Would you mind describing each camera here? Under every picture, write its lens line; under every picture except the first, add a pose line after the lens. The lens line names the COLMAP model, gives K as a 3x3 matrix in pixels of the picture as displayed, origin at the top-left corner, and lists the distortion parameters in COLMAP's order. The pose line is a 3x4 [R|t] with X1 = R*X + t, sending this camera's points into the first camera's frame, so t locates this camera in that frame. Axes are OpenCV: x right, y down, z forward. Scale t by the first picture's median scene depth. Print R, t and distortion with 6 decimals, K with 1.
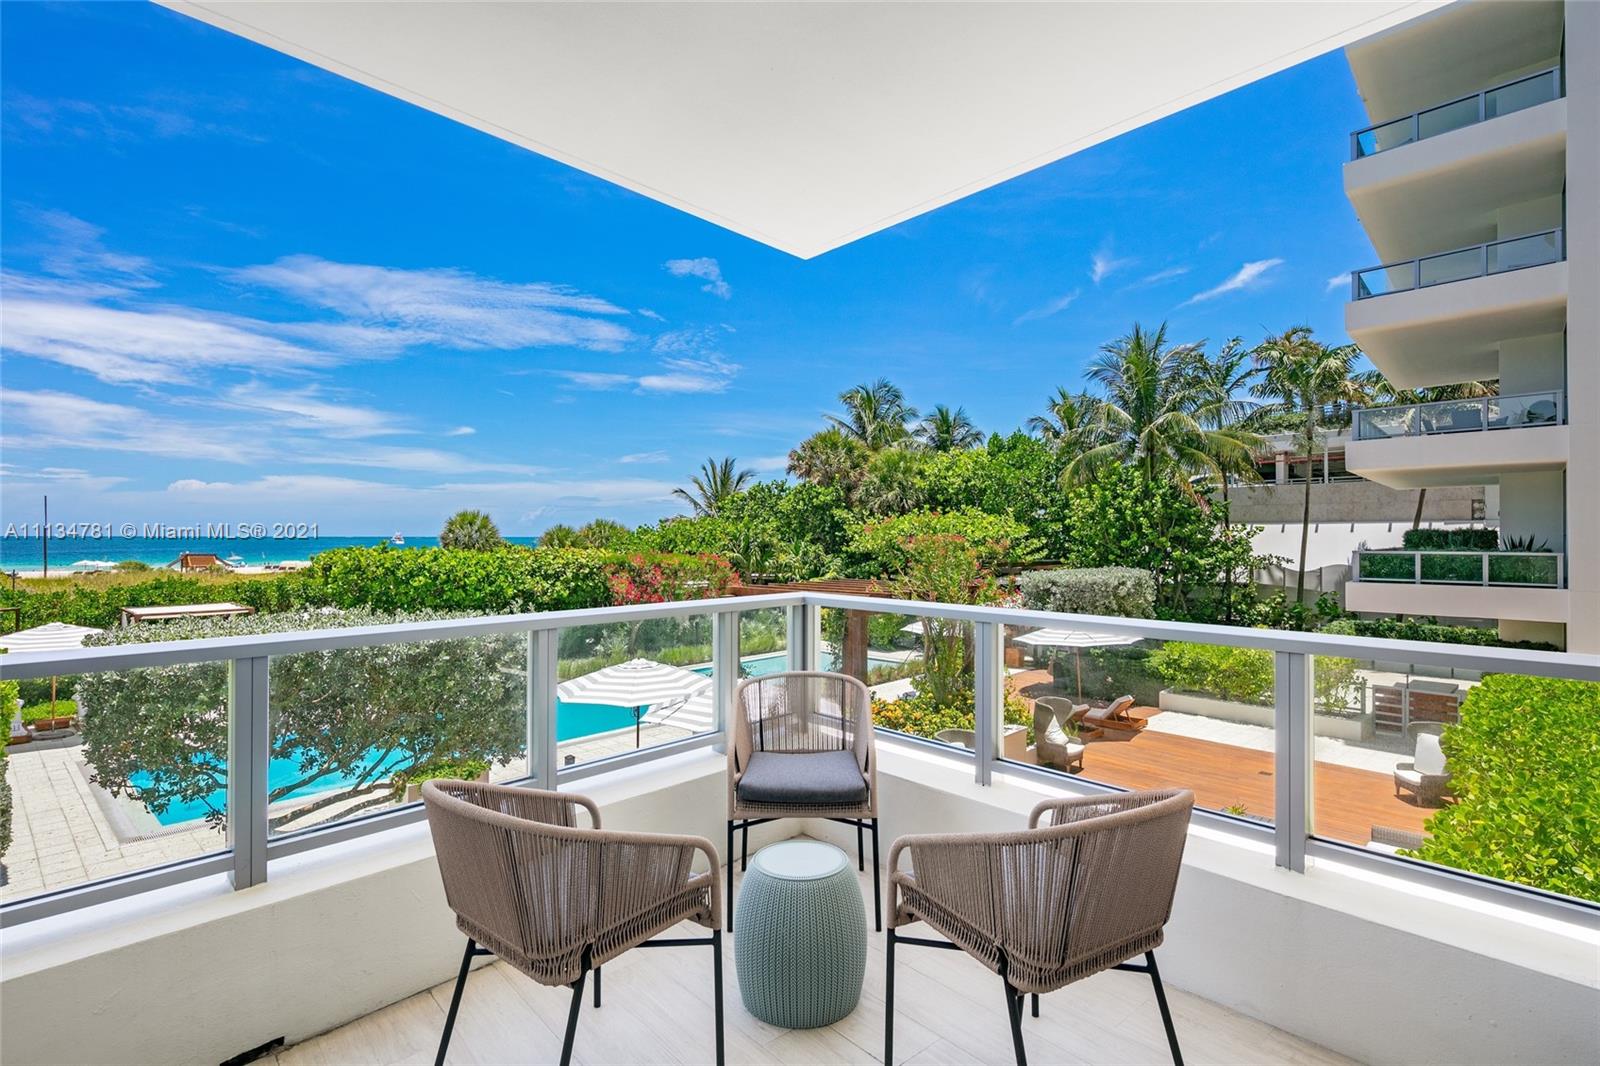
lens RADIAL K [[775.4, 0, 800.0], [0, 775.4, 533.0], [0, 0, 1]] dist [0.002230, 0.000298]
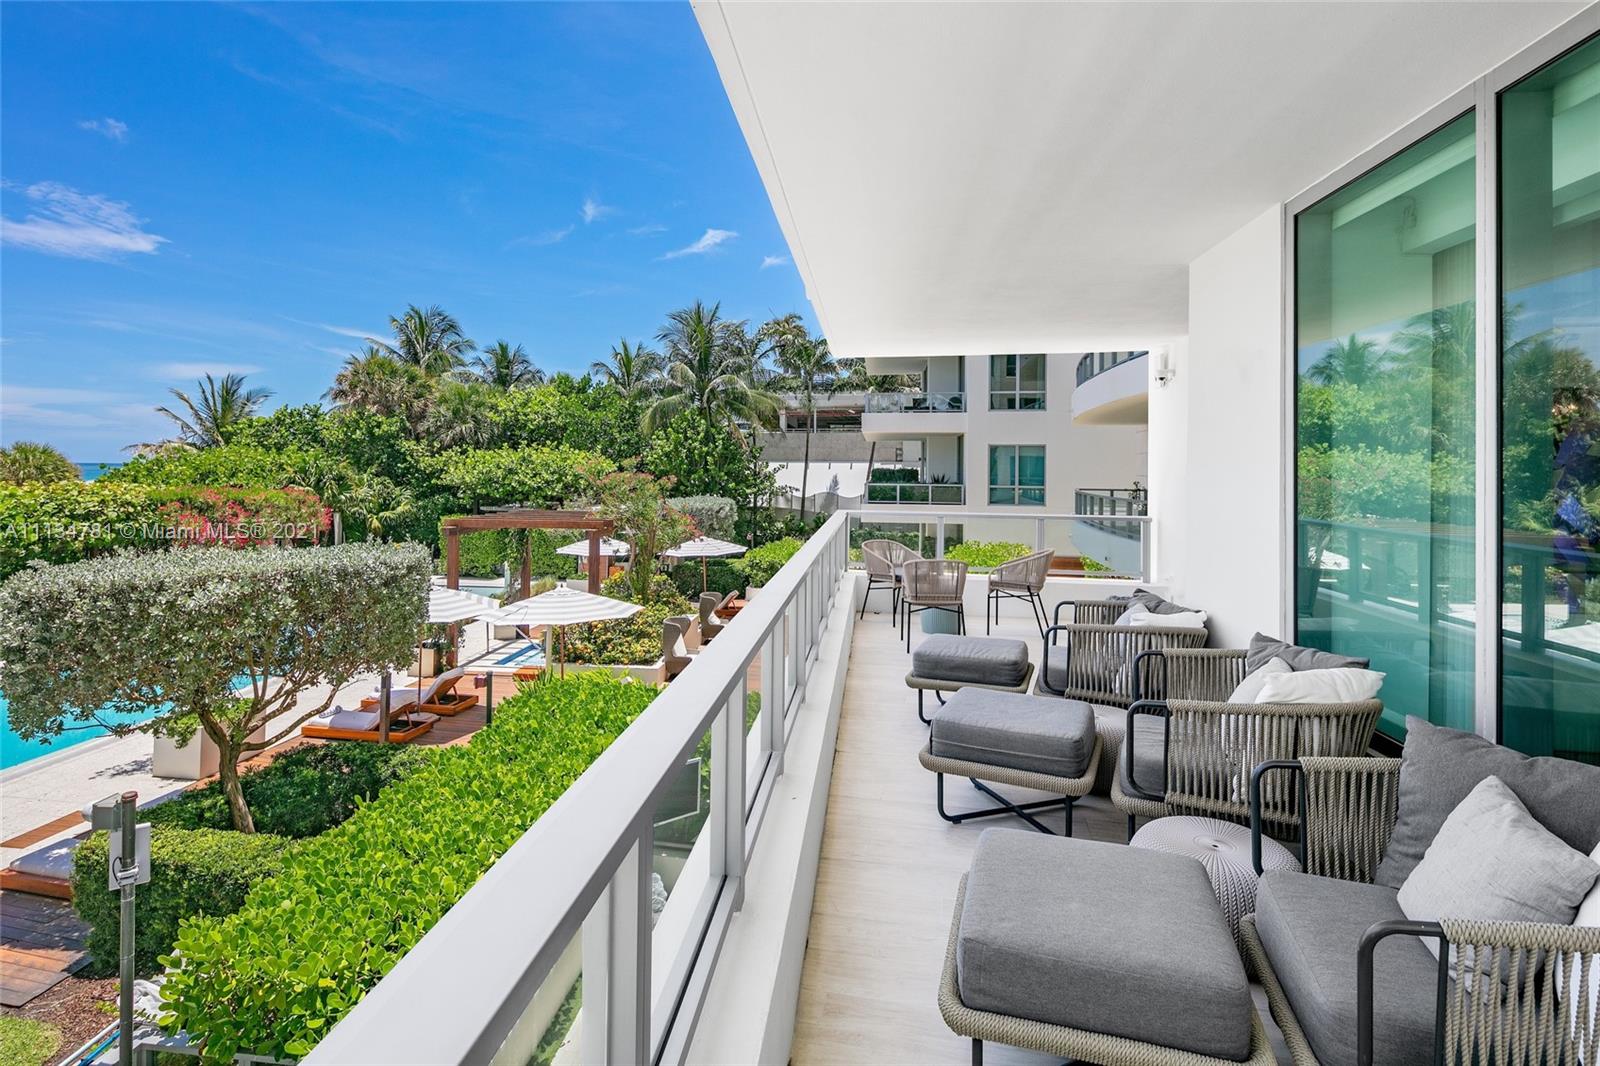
lens RADIAL K [[773.9, 0, 800.3], [0, 773.9, 468.6], [0, 0, 1]] dist [-0.002490, -0.000249]
pose [[0.797265, 0.007585, 0.603582, -0.142642], [-0.012136, 0.999920, 0.003464, -0.004689], [-0.603508, -0.010087, 0.797293, -0.068258]]
